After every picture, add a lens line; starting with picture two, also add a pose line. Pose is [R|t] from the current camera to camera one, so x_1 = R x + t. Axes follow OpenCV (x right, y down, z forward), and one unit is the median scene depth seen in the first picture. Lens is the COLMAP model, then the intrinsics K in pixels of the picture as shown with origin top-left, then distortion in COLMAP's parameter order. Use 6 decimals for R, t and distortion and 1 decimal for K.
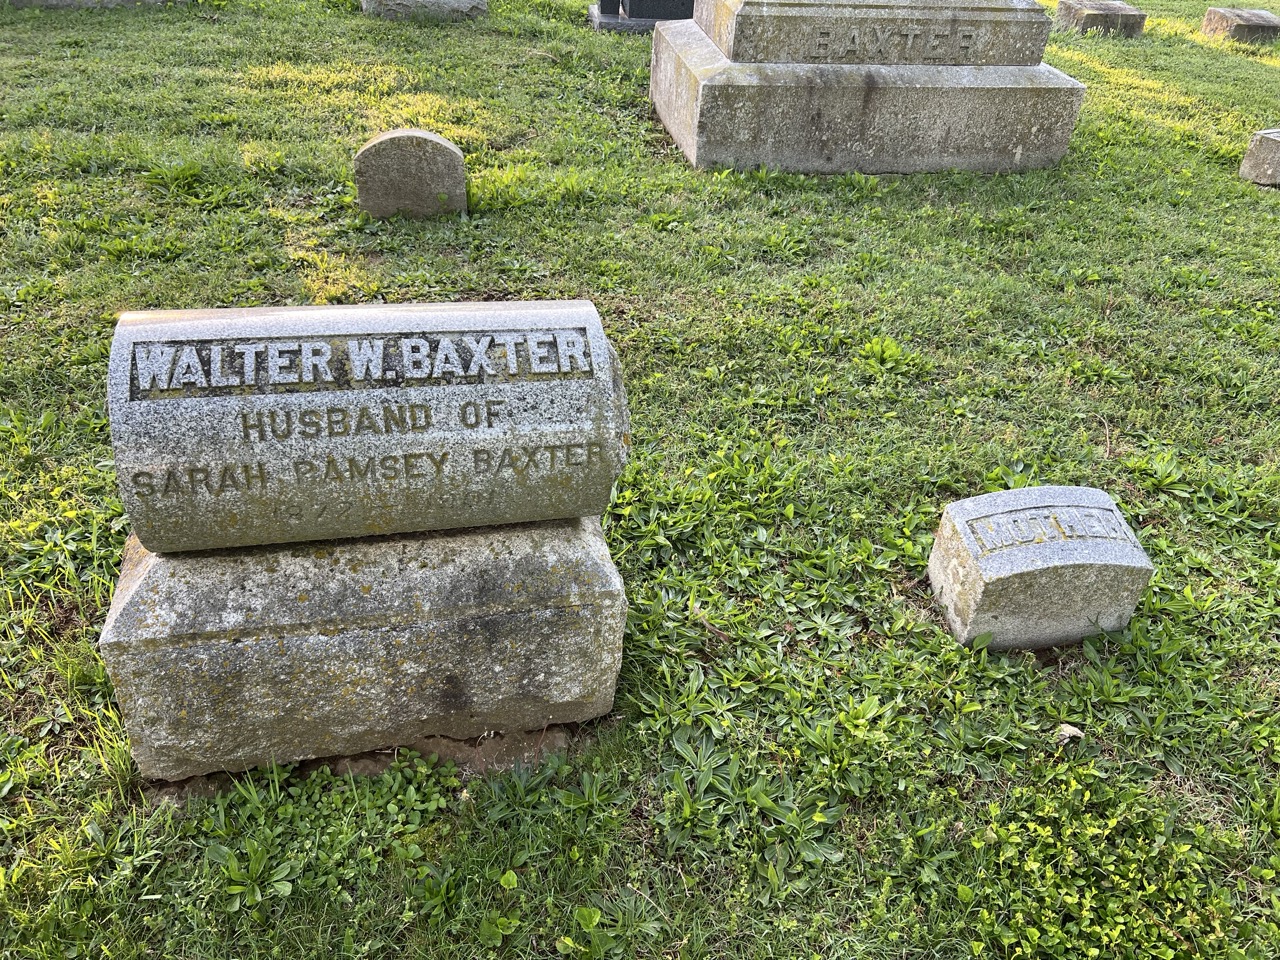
lens RADIAL K [[955.6, 0, 635.5], [0, 955.6, 481.6], [0, 0, 1]] dist [0.051095, -0.062429]
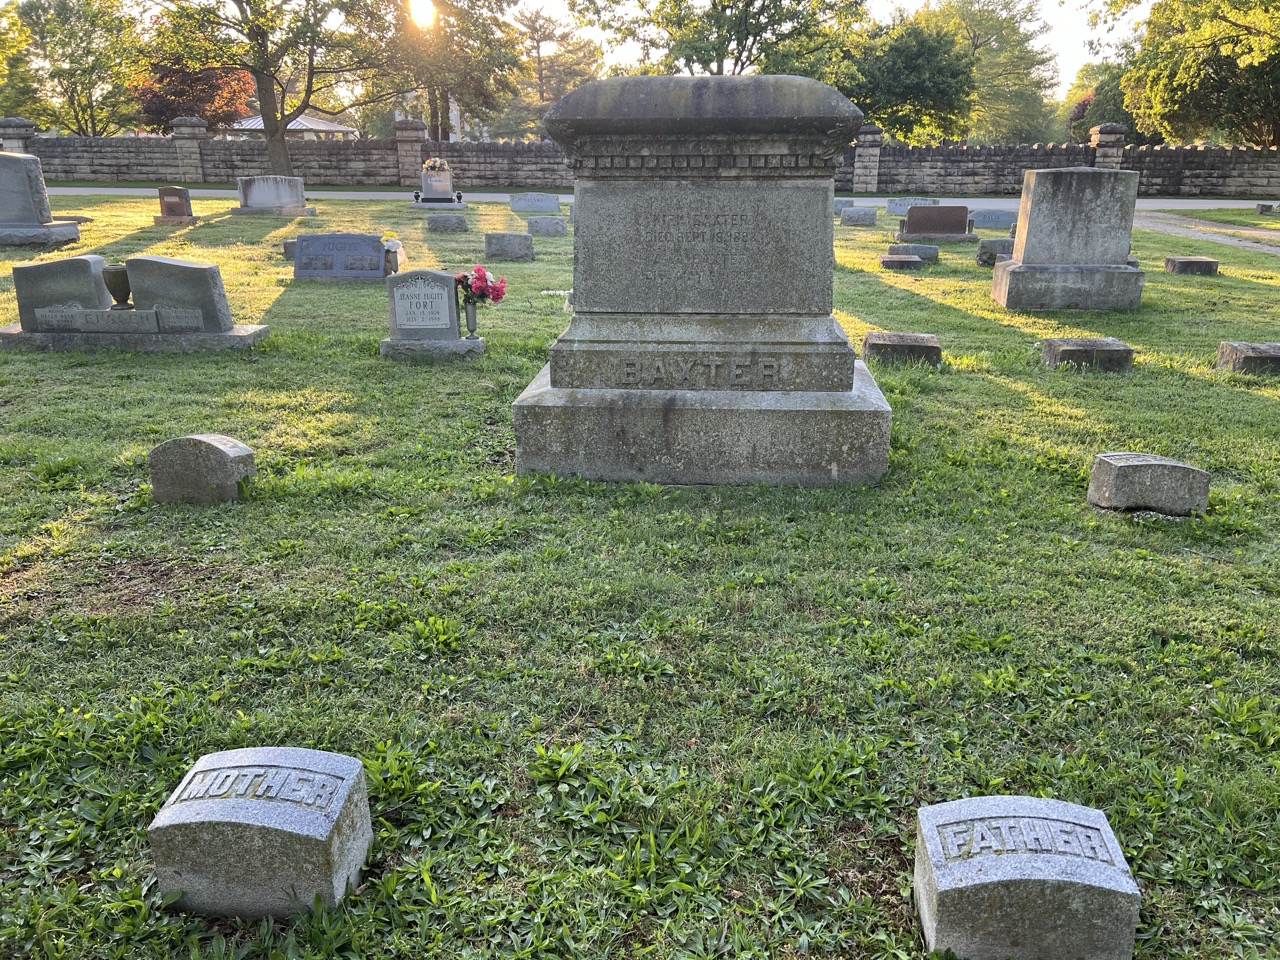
lens RADIAL K [[955.6, 0, 656.4], [0, 955.6, 487.9], [0, 0, 1]] dist [0.051095, -0.062429]
pose [[0.964066, 0.025610, -0.264424, 0.516634], [-0.108368, 0.946677, -0.303412, 0.005831], [0.242554, 0.321164, 0.915435, 0.034316]]
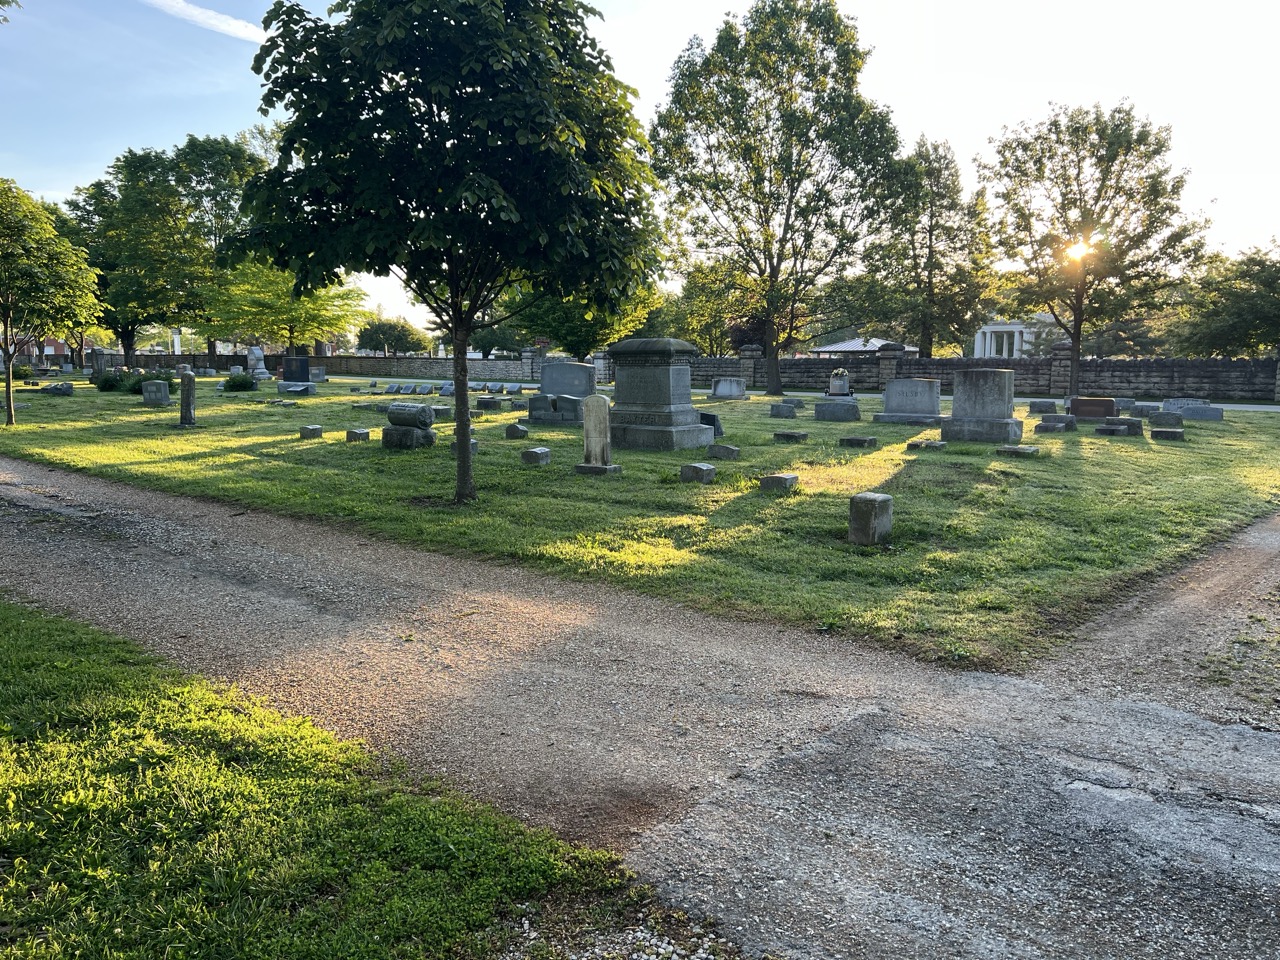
lens RADIAL K [[955.6, 0, 639.5], [0, 955.6, 478.2], [0, 0, 1]] dist [0.051095, -0.062429]
pose [[0.617052, 0.028966, -0.786389, 3.187508], [-0.448295, 0.834248, -0.321032, 0.926684], [0.646744, 0.550628, 0.527760, -0.835030]]
